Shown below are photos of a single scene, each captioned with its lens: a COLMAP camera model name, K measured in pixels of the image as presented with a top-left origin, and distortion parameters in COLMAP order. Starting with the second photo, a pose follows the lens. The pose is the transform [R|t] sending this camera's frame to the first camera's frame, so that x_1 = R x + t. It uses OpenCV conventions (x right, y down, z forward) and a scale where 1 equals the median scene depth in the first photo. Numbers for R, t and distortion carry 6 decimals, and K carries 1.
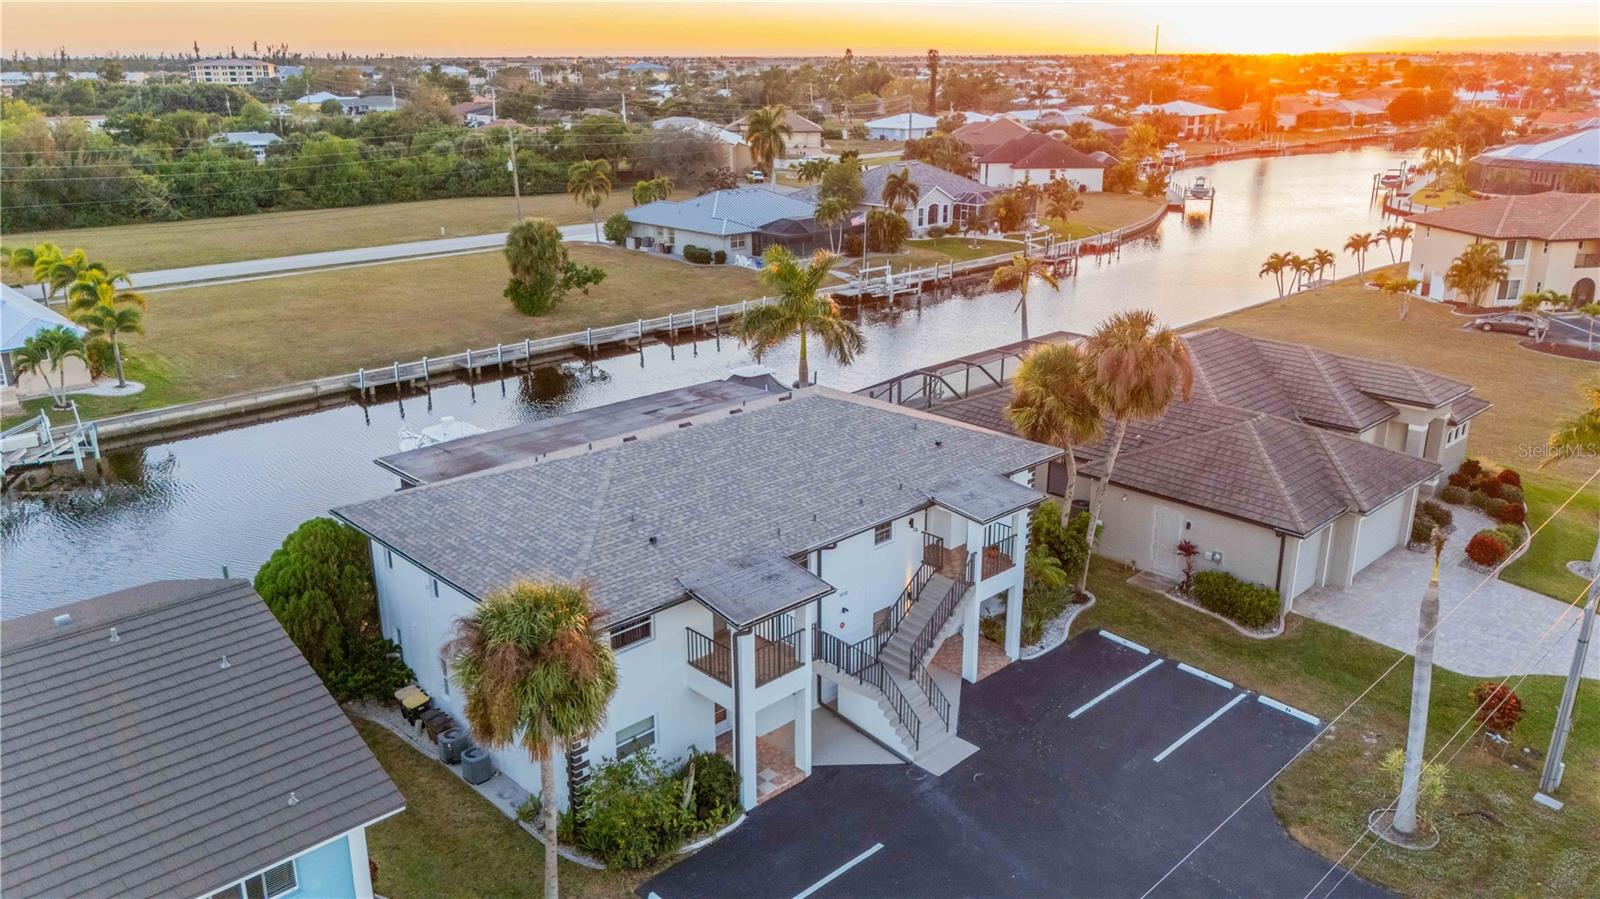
lens RADIAL K [[1184.8, 0, 800.0], [0, 1184.8, 449.5], [0, 0, 1]] dist [0.054423, -0.090661]
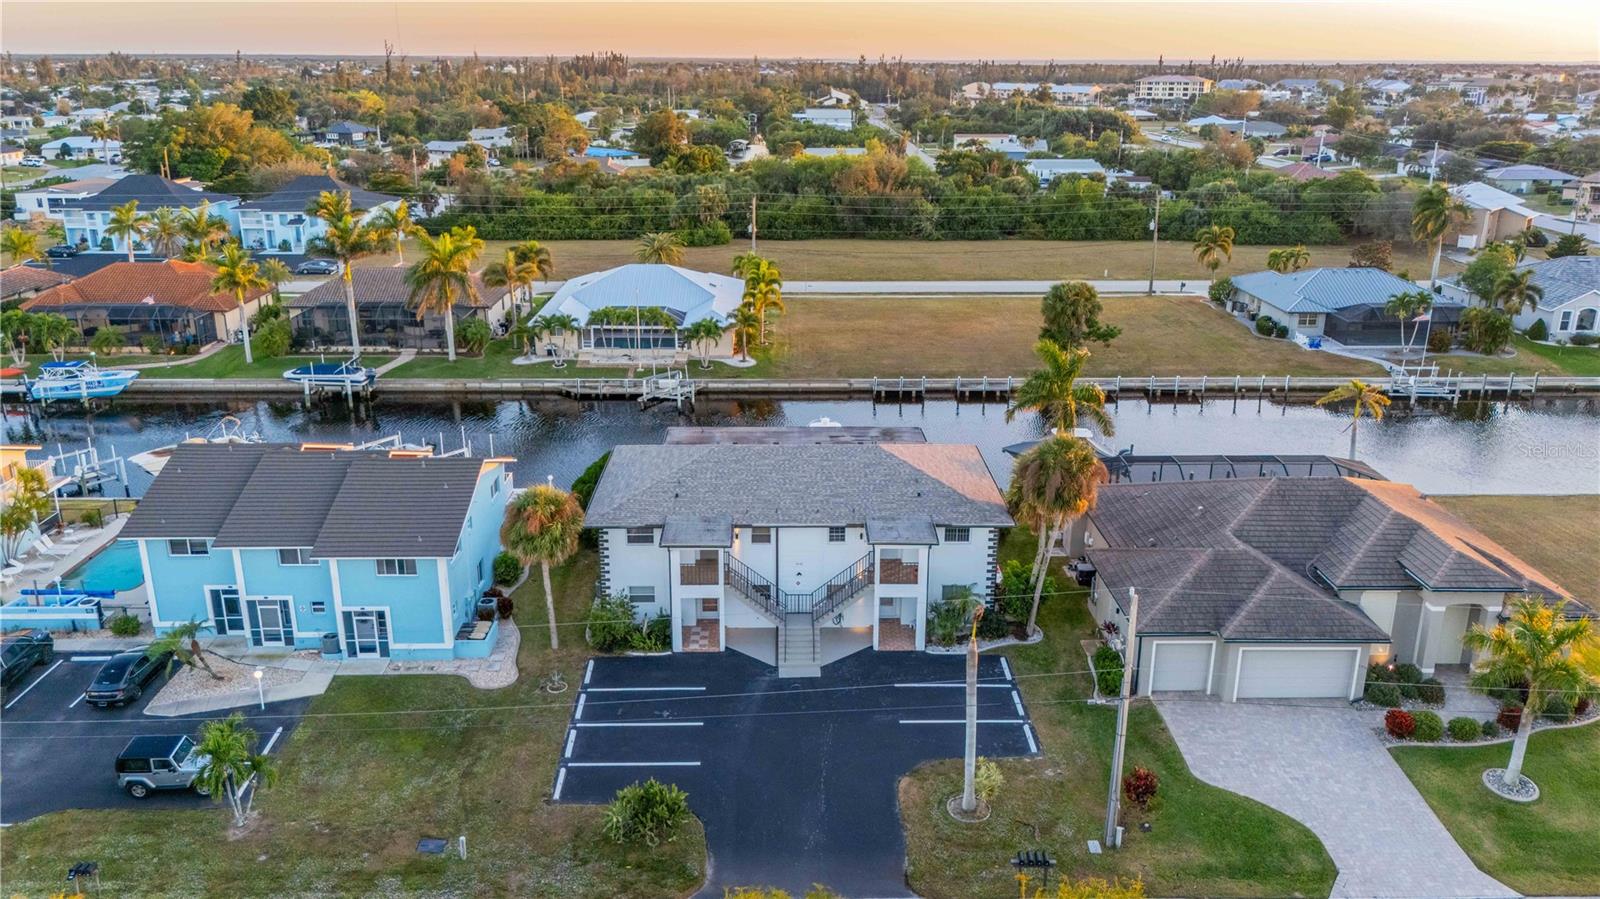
lens RADIAL K [[1184.8, 0, 800.0], [0, 1184.8, 449.5], [0, 0, 1]] dist [0.054423, -0.090661]
pose [[0.733685, 0.214933, -0.644601, 0.325751], [-0.217766, 0.972993, 0.076570, -0.048049], [0.643650, 0.084194, 0.760675, -0.076541]]
